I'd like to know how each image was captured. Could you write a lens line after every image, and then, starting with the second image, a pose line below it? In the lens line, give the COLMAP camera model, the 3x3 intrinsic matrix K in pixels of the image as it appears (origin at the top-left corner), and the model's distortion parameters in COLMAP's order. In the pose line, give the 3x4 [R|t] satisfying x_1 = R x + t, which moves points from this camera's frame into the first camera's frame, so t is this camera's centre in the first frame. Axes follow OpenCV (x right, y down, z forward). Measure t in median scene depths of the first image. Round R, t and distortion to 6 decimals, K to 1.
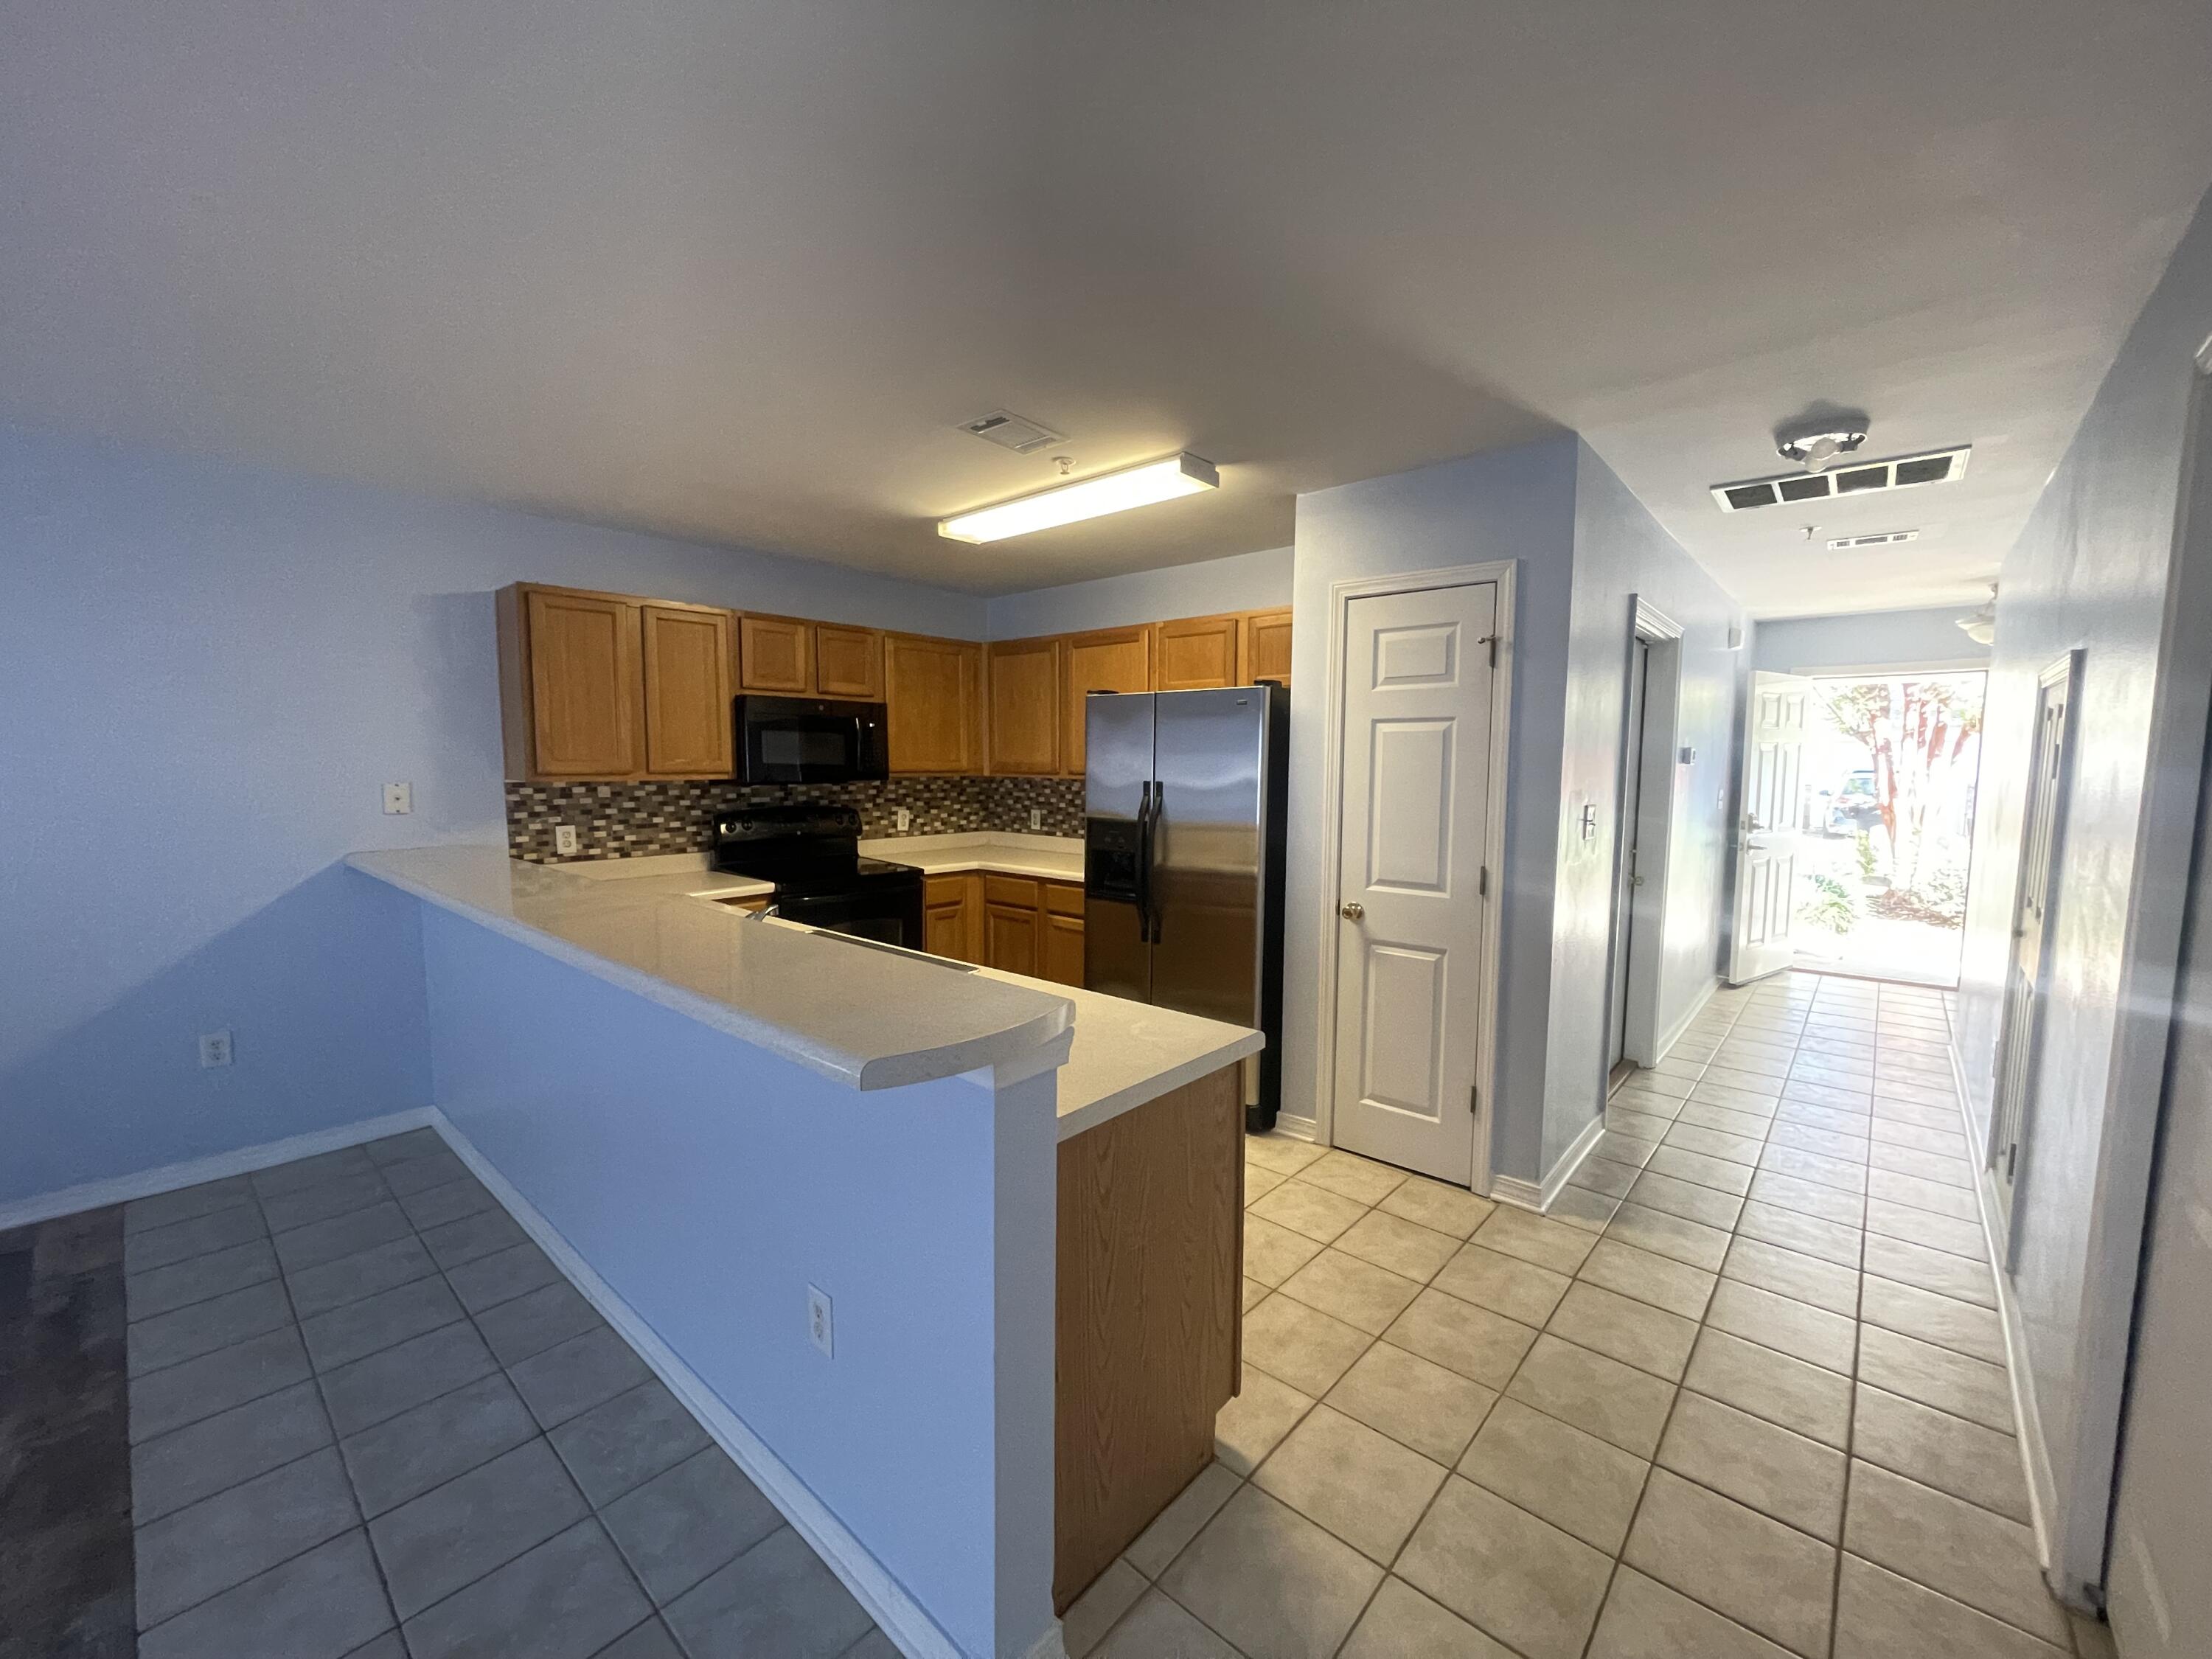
lens RADIAL K [[889.9, 0, 1107.9], [0, 889.9, 839.7], [0, 0, 1]] dist [0.001644, -0.000447]
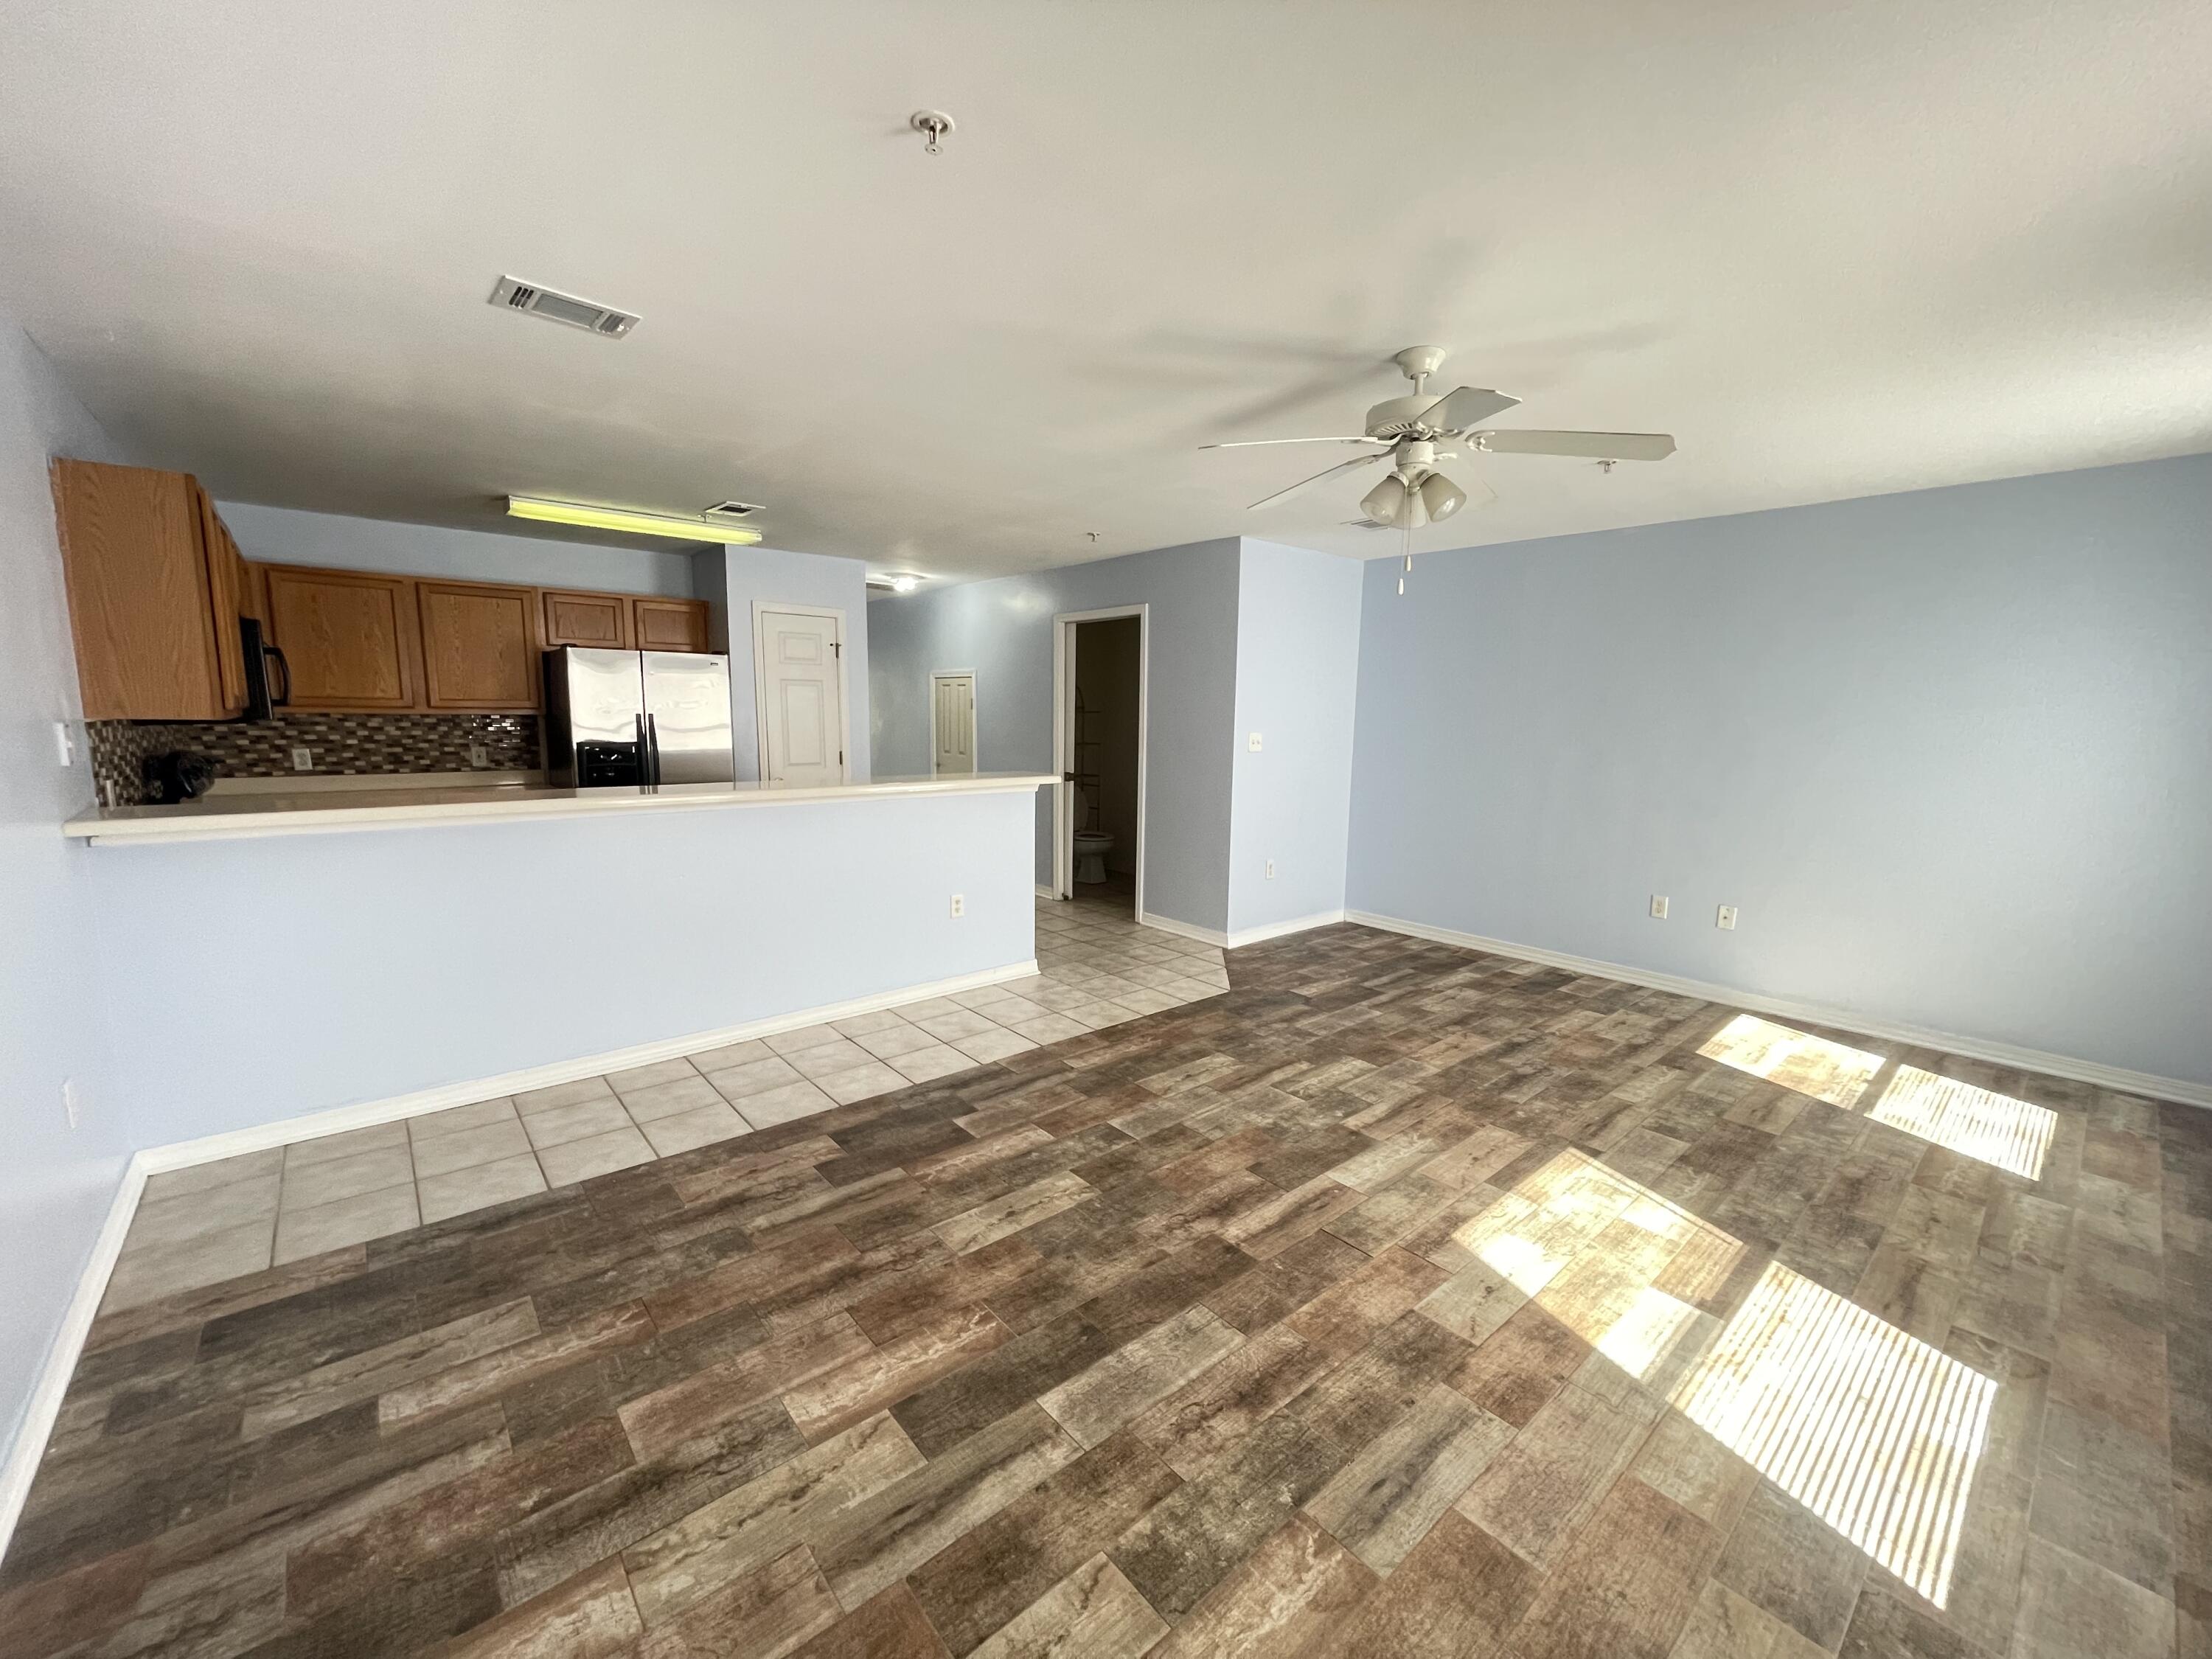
lens RADIAL K [[889.9, 0, 1107.9], [0, 889.9, 839.7], [0, 0, 1]] dist [0.001644, -0.000447]
pose [[0.132324, -0.146515, 0.980318, -0.923719], [0.074117, 0.987709, 0.137615, -0.005495], [-0.988432, 0.054449, 0.141557, 0.039093]]
